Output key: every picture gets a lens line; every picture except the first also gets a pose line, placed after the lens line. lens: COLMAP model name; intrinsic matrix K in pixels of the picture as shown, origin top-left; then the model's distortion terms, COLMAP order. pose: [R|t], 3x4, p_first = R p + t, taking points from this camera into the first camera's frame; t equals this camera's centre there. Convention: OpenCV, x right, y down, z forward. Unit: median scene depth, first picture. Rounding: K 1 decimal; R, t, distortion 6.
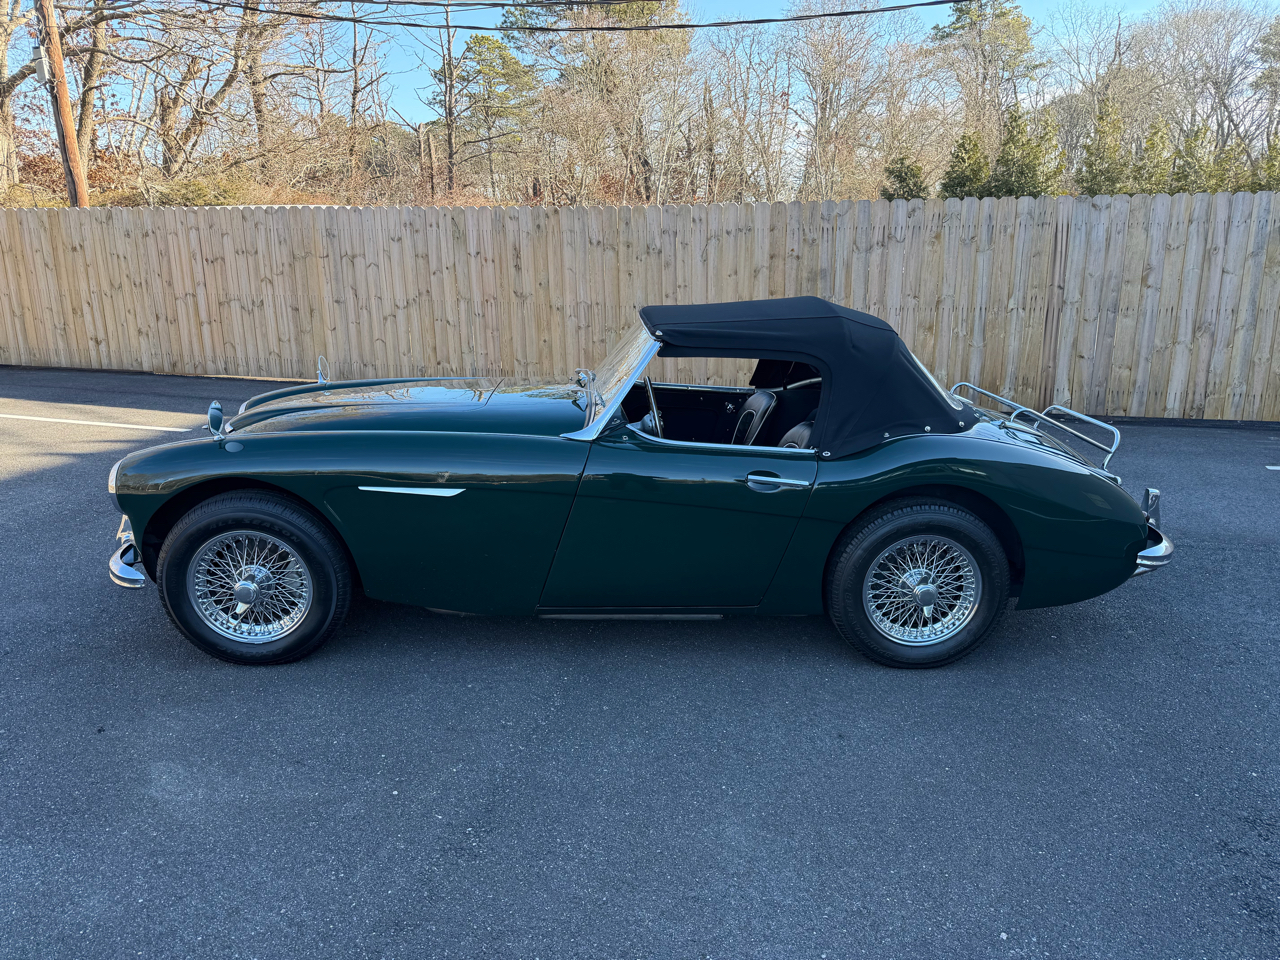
lens RADIAL K [[896.2, 0, 640.9], [0, 896.2, 484.0], [0, 0, 1]] dist [0.032717, -0.039194]
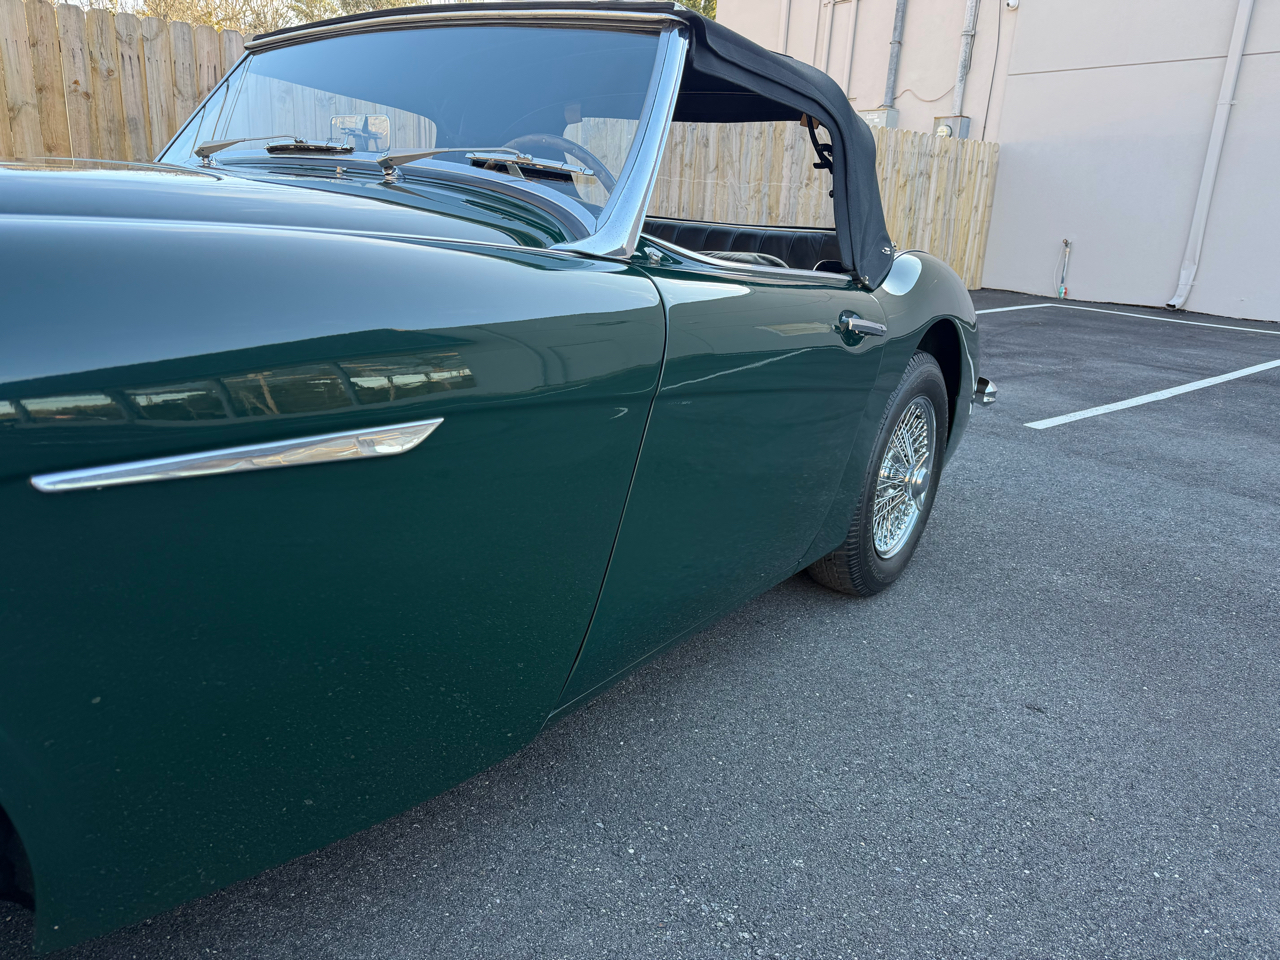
lens RADIAL K [[896.2, 0, 639.4], [0, 896.2, 481.5], [0, 0, 1]] dist [0.032717, -0.039194]
pose [[0.607271, -0.185084, 0.772636, -0.132784], [0.140102, 0.982194, 0.125167, -0.000167], [-0.782045, 0.032237, 0.622388, 0.263890]]
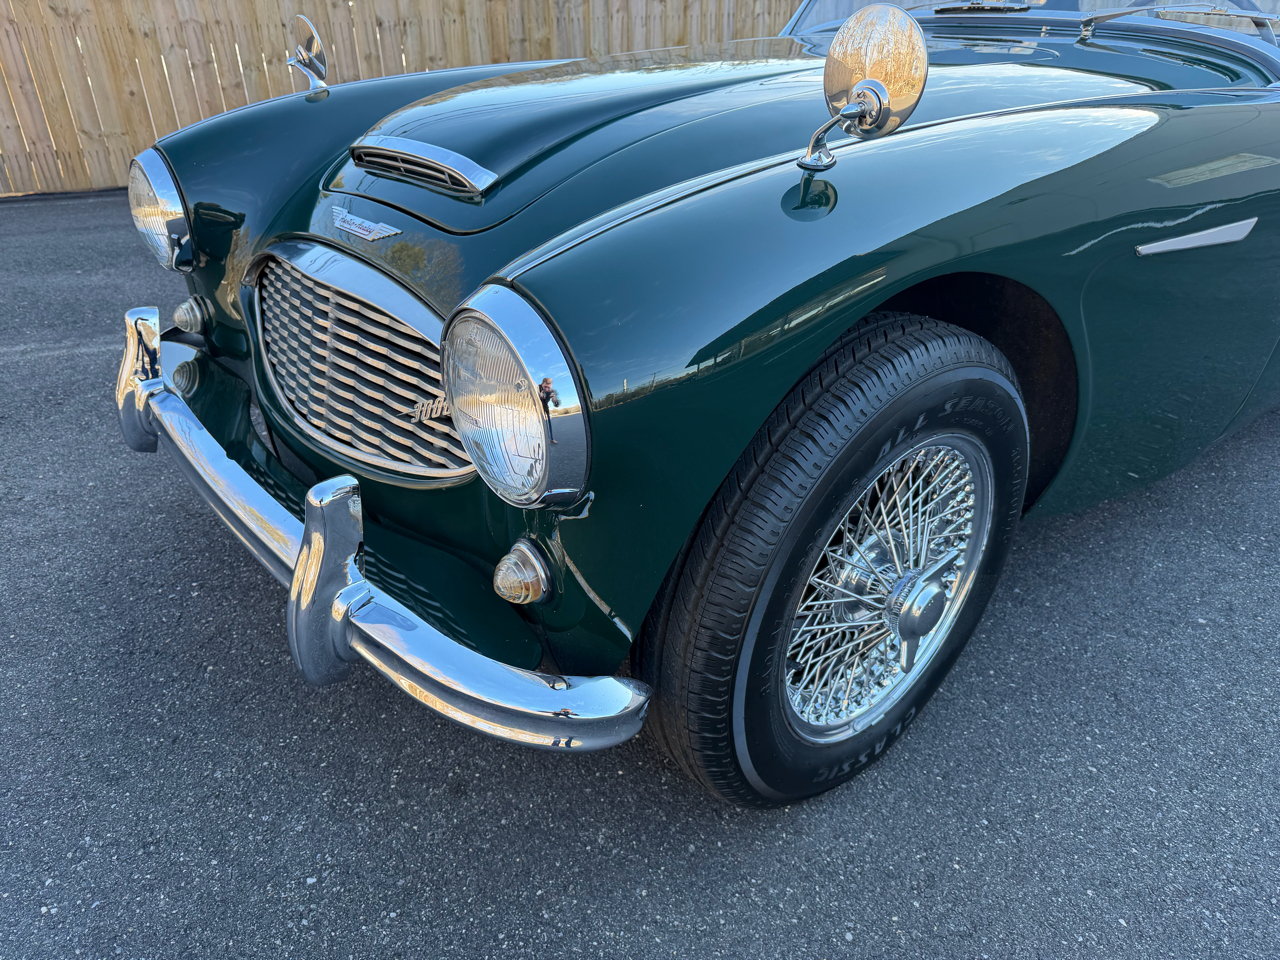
lens RADIAL K [[896.2, 0, 647.1], [0, 896.2, 489.4], [0, 0, 1]] dist [0.032717, -0.039194]
pose [[0.798686, -0.290174, 0.527162, -0.241324], [0.164487, 0.947964, 0.272594, -0.012846], [-0.578831, -0.131005, 0.804856, 0.274594]]
